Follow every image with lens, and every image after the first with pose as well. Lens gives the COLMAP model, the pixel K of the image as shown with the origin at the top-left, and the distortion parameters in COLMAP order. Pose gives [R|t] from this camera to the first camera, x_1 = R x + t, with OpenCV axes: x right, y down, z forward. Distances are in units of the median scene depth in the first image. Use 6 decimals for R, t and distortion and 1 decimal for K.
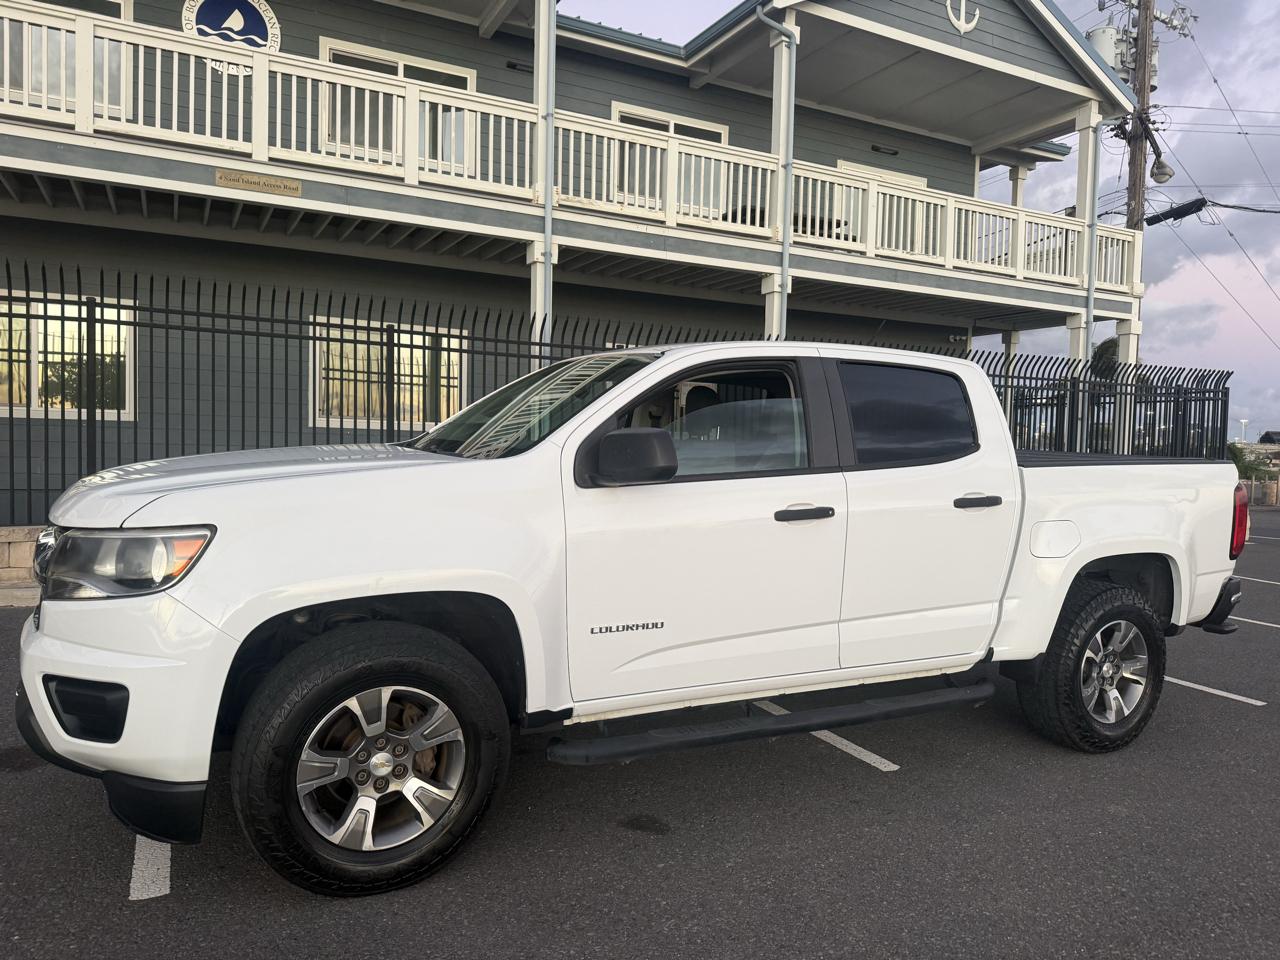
lens RADIAL K [[909.0, 0, 633.7], [0, 909.0, 485.0], [0, 0, 1]] dist [0.028279, -0.041376]
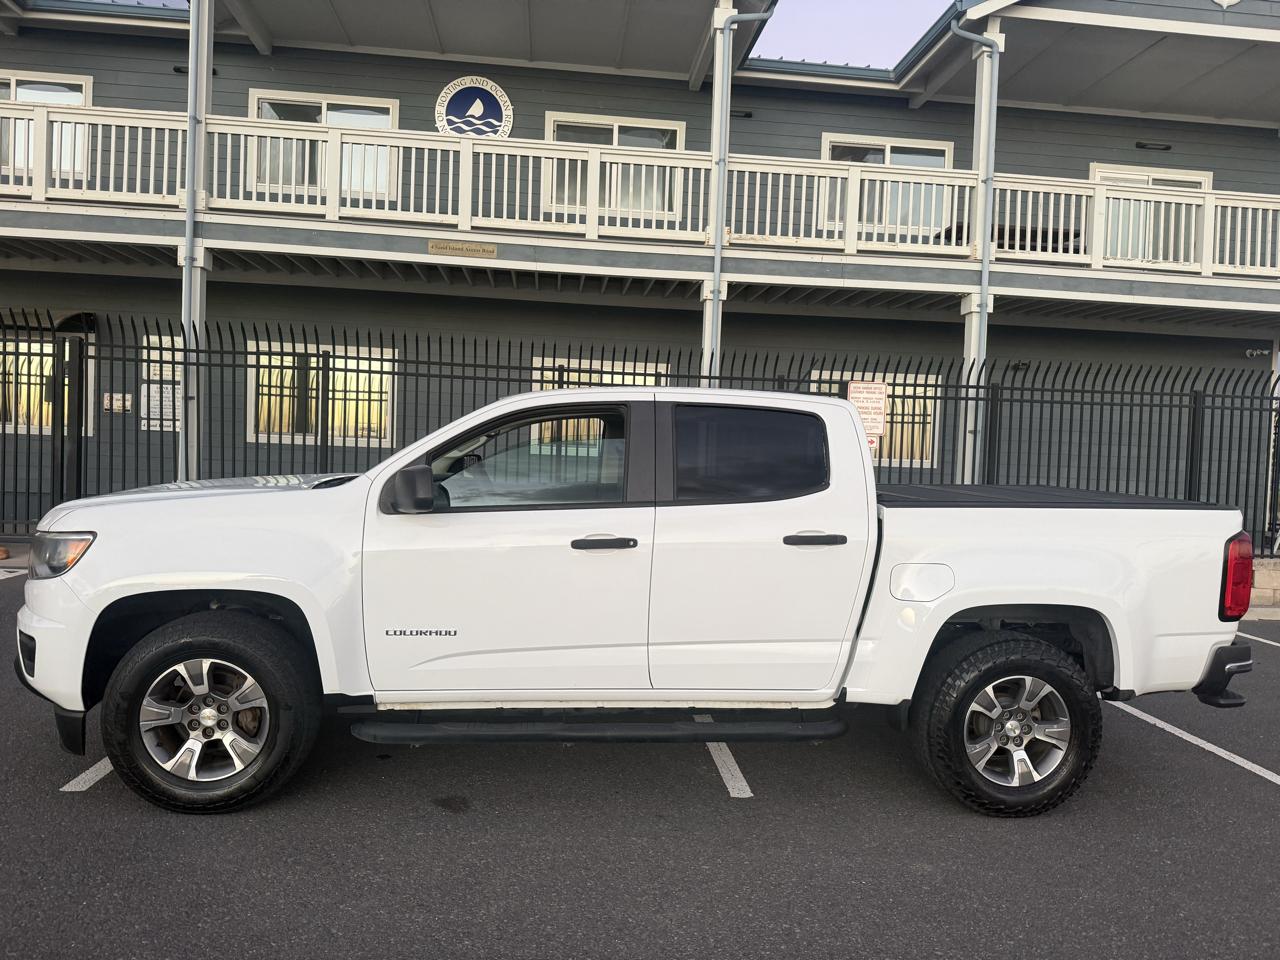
lens RADIAL K [[909.0, 0, 635.9], [0, 909.0, 483.6], [0, 0, 1]] dist [0.028279, -0.041376]
pose [[0.929186, 0.019078, -0.369119, 0.235797], [-0.028831, 0.999365, -0.020922, -0.007414], [0.368485, 0.030082, 0.929147, -0.005238]]
